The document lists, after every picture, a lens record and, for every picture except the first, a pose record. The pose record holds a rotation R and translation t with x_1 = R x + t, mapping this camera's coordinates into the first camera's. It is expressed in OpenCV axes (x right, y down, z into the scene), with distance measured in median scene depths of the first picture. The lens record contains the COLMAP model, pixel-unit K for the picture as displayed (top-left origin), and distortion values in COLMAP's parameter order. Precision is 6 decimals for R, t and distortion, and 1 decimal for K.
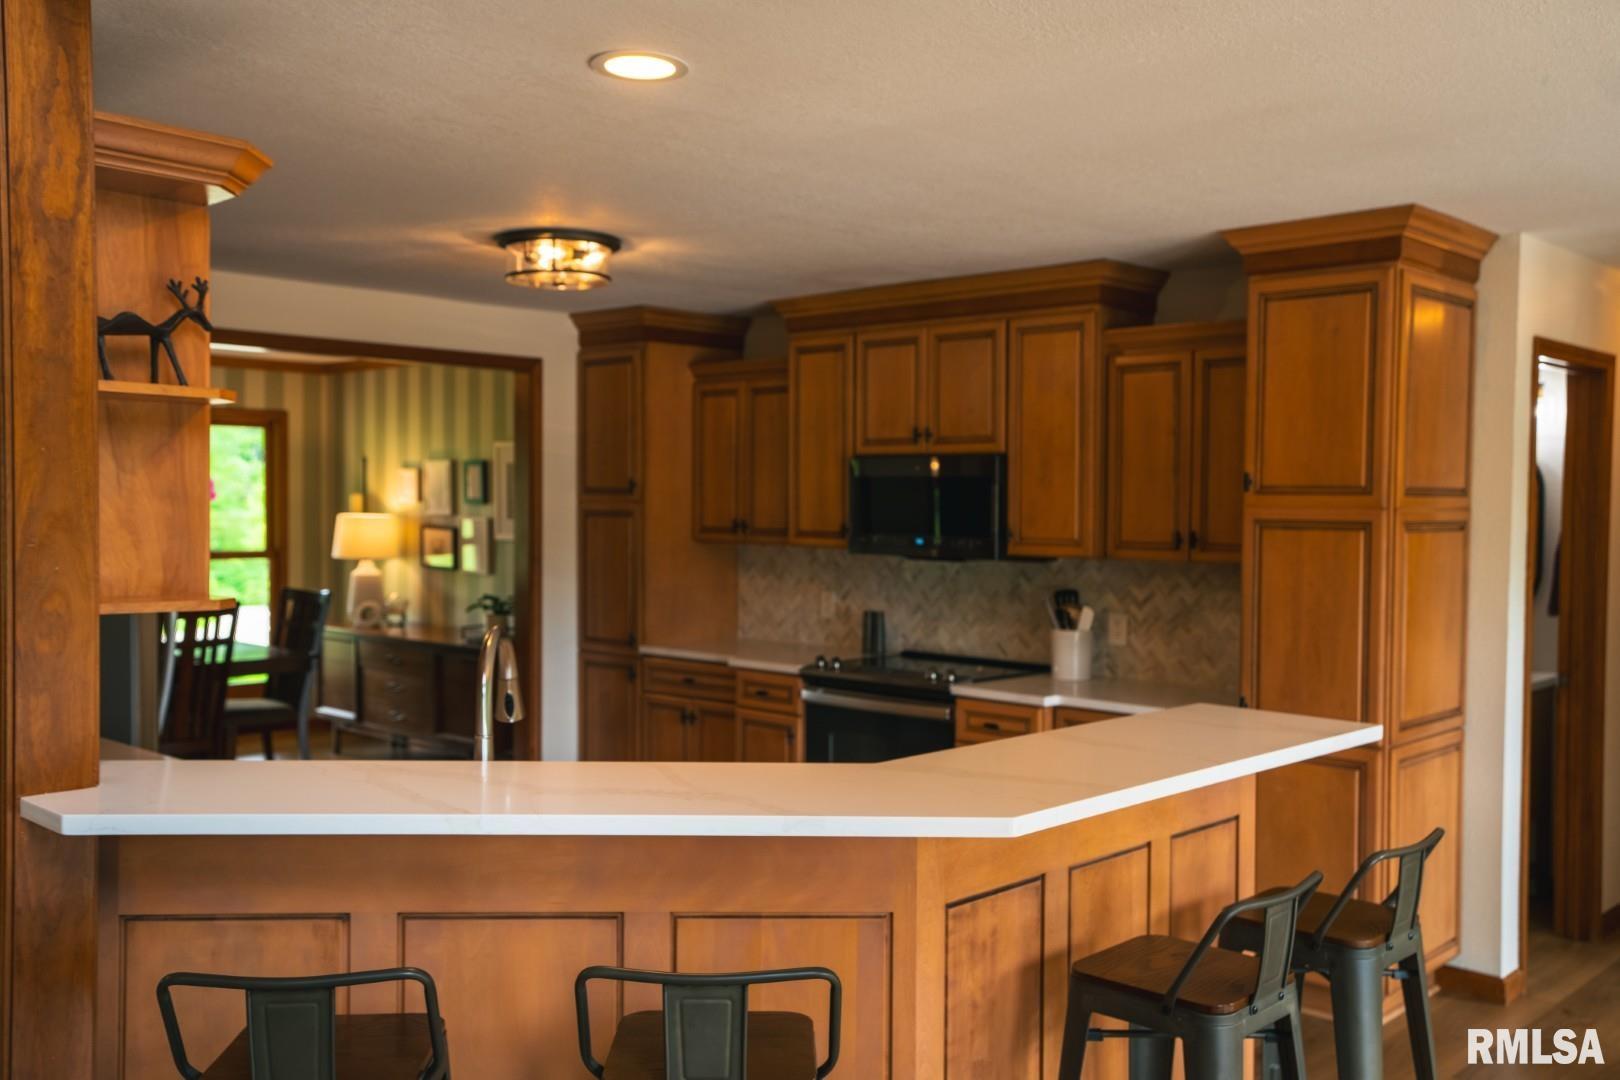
lens RADIAL K [[1482.4, 0, 810.0], [0, 1482.4, 540.0], [0, 0, 1]] dist [0.037135, 0.003406]
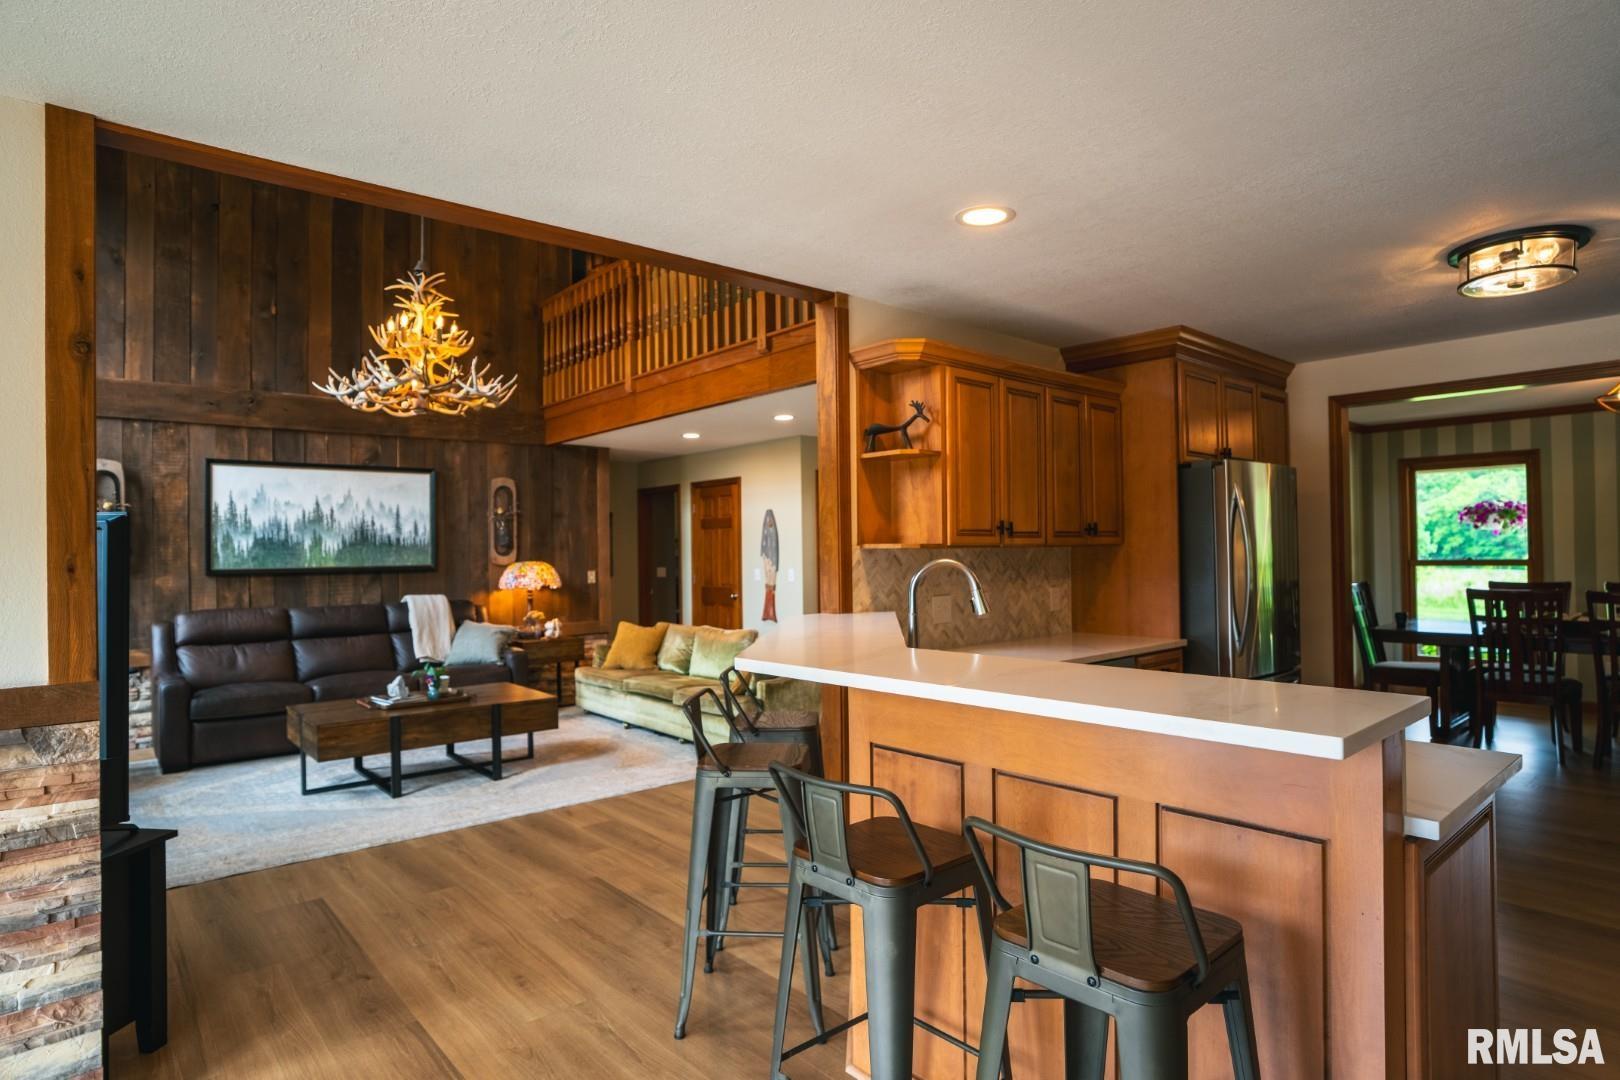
lens RADIAL K [[872.7, 0, 810.0], [0, 872.7, 540.0], [0, 0, 1]] dist [-0.070197, 0.038364]
pose [[-0.099492, -0.017112, -0.994891, 0.288445], [-0.016213, 0.999747, -0.015575, 0.018257], [0.994906, 0.014581, -0.099744, 0.309636]]
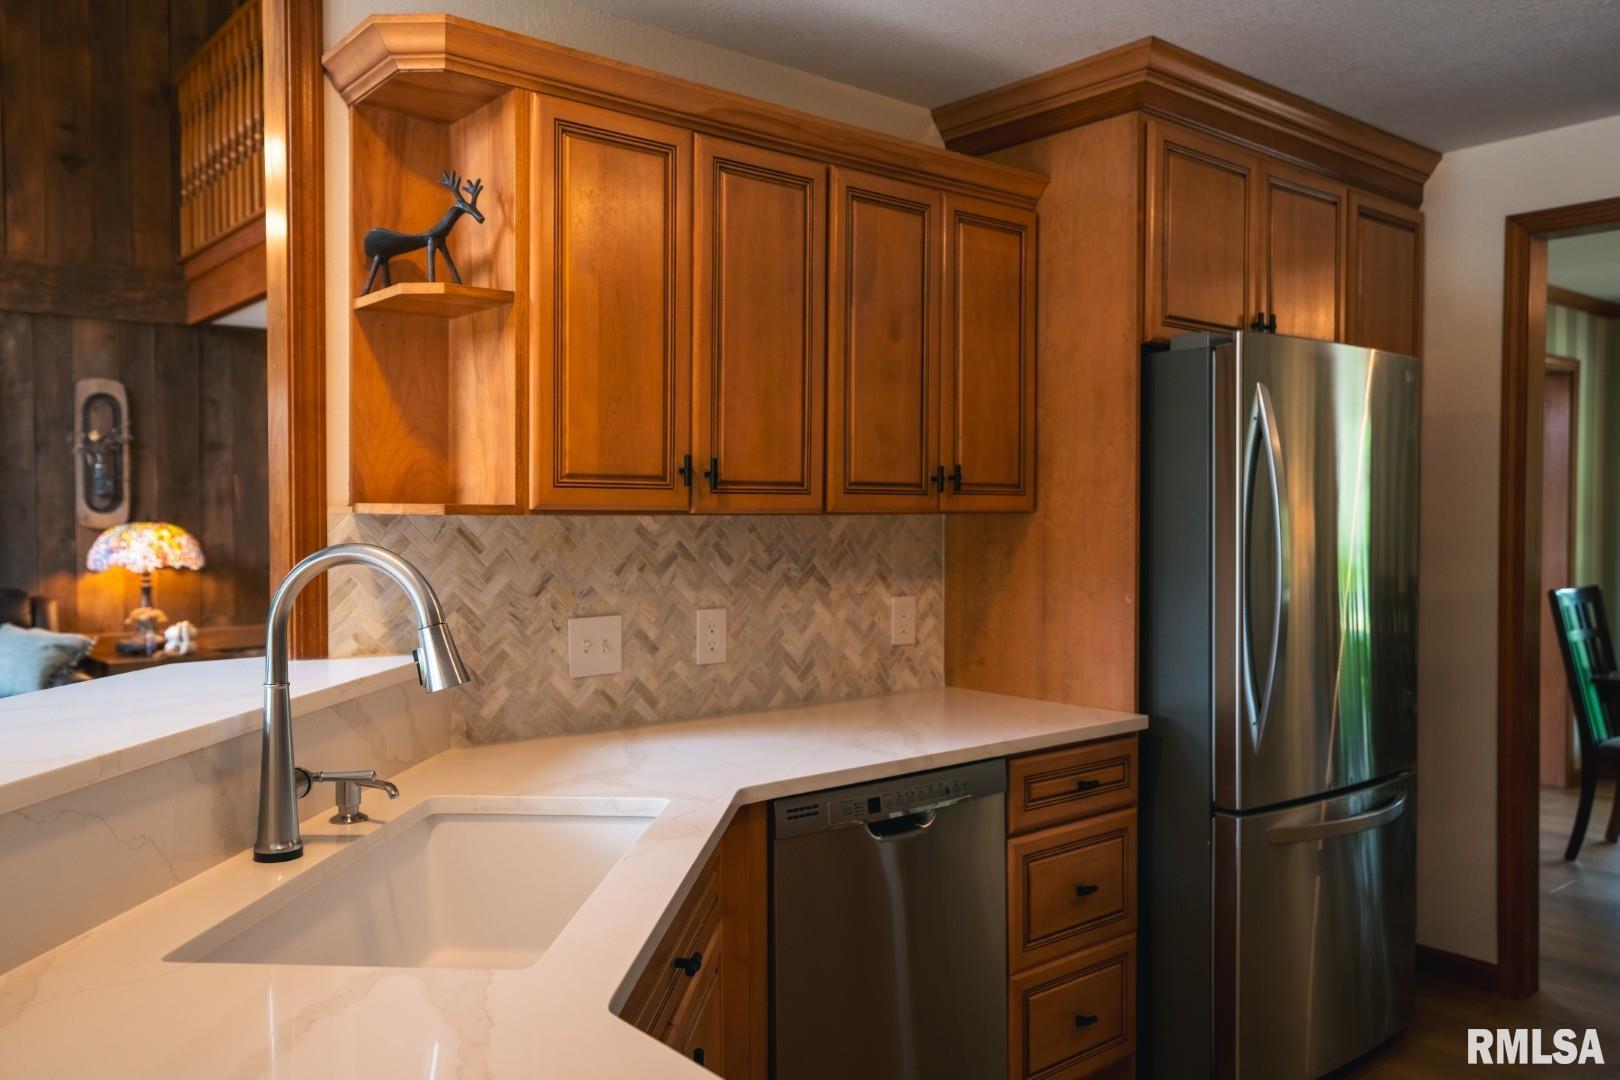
lens RADIAL K [[1232.6, 0, 810.0], [0, 1232.6, 540.0], [0, 0, 1]] dist [0.007980, 0.009282]
pose [[-0.115458, 0.017494, -0.993158, 0.115477], [-0.031930, 0.999263, 0.021314, 0.012307], [0.992799, 0.034173, -0.114814, 0.422321]]
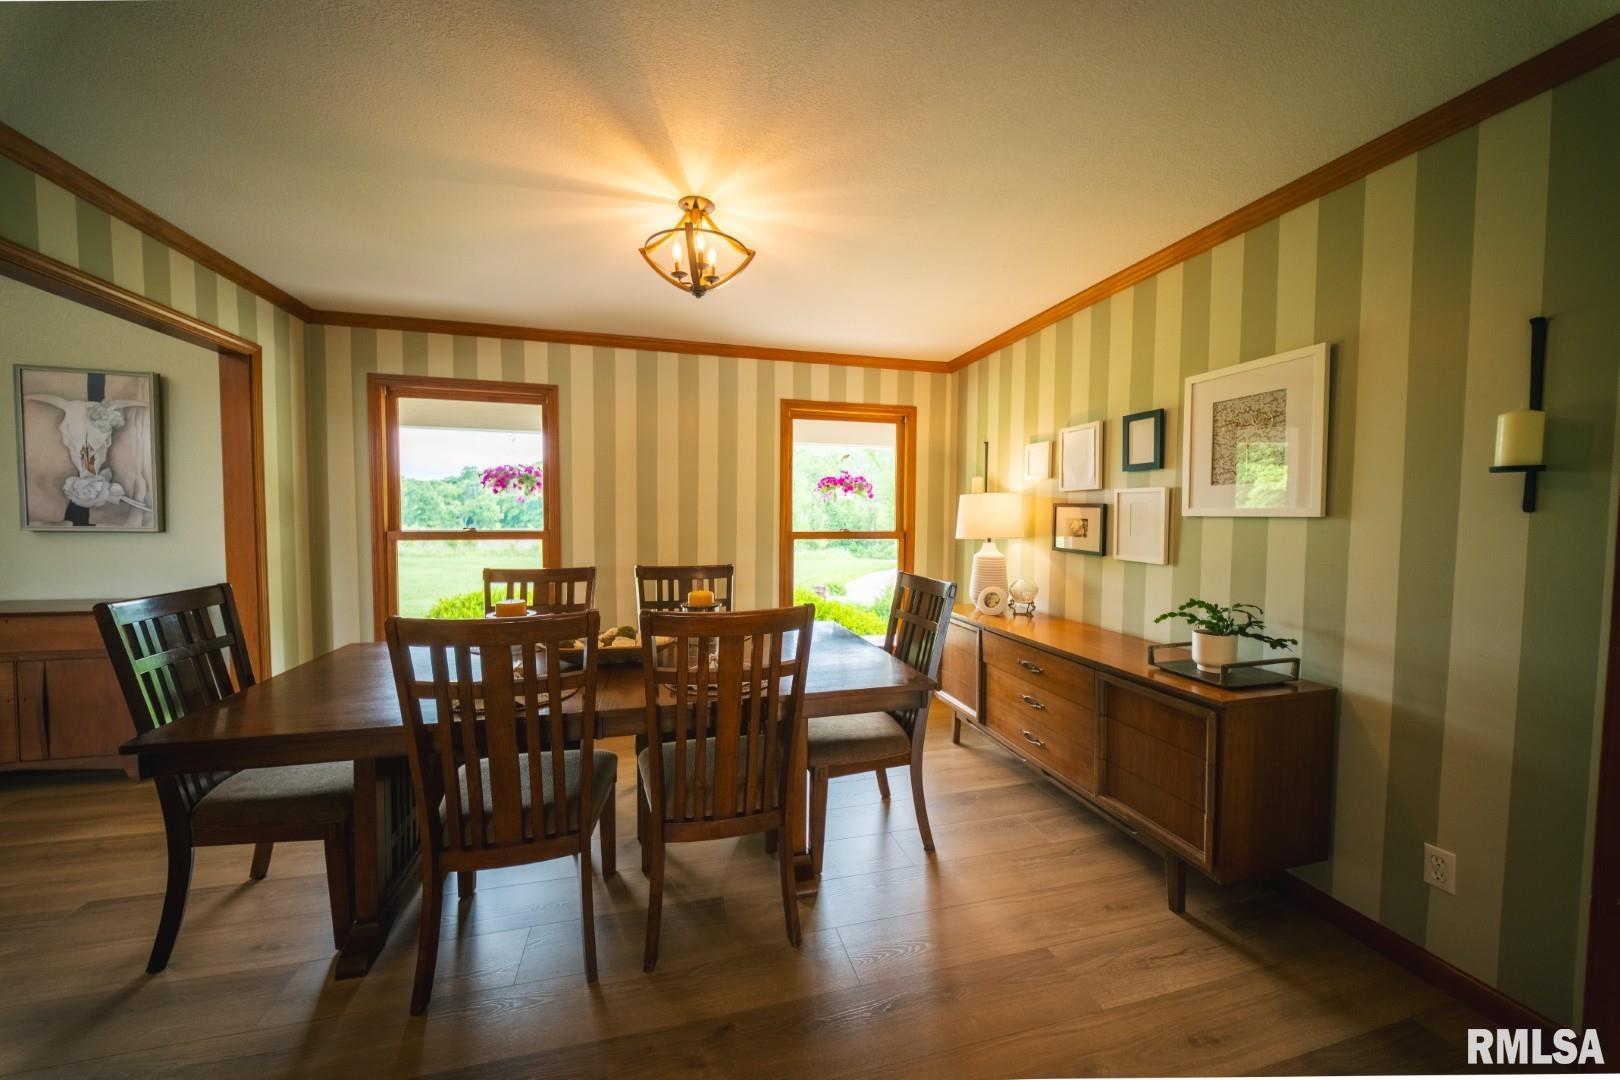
lens RADIAL K [[569.0, 0, 810.0], [0, 569.0, 540.0], [0, 0, 1]] dist [0.007294, -0.005402]
pose [[0.855088, 0.021555, -0.518034, -0.221261], [-0.017243, 0.999765, 0.013138, 0.010089], [0.518196, -0.002302, 0.855259, 0.670797]]
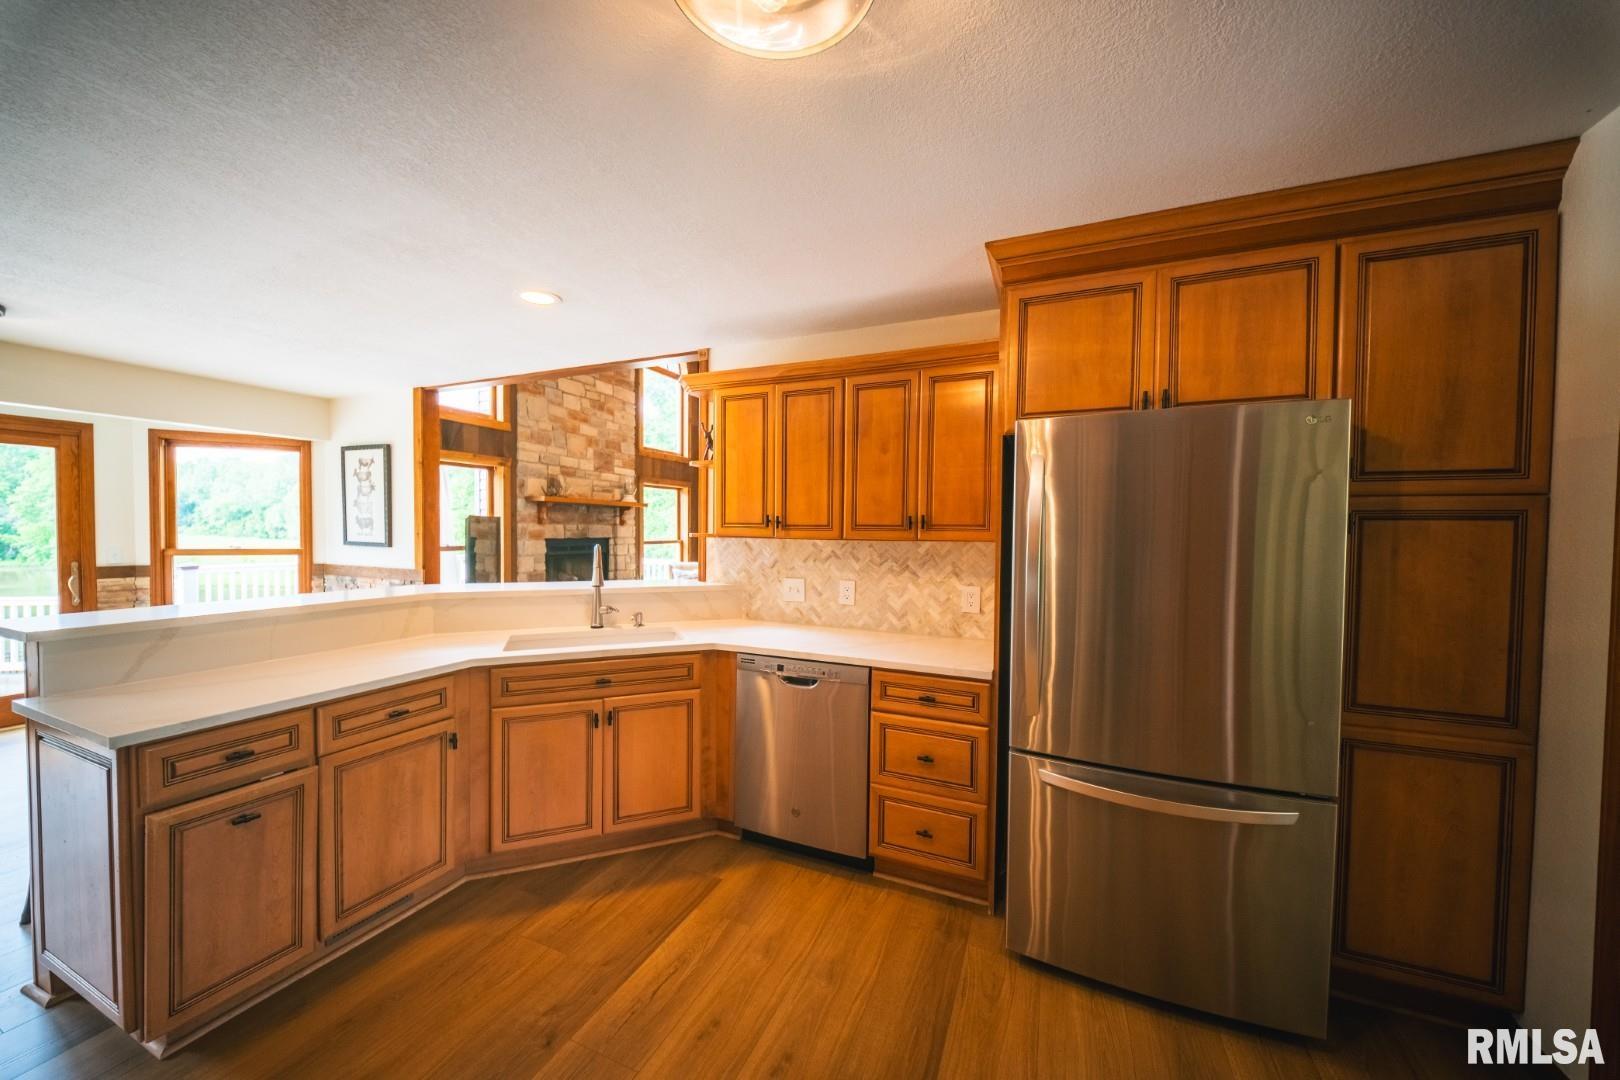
lens RADIAL K [[582.7, 0, 810.0], [0, 582.7, 540.0], [0, 0, 1]] dist [0.005766, -0.000057]
pose [[-0.937701, -0.008684, -0.347335, -0.066550], [-0.026919, 0.998498, 0.047709, -0.002098], [0.346399, 0.054087, -0.936527, 0.680788]]
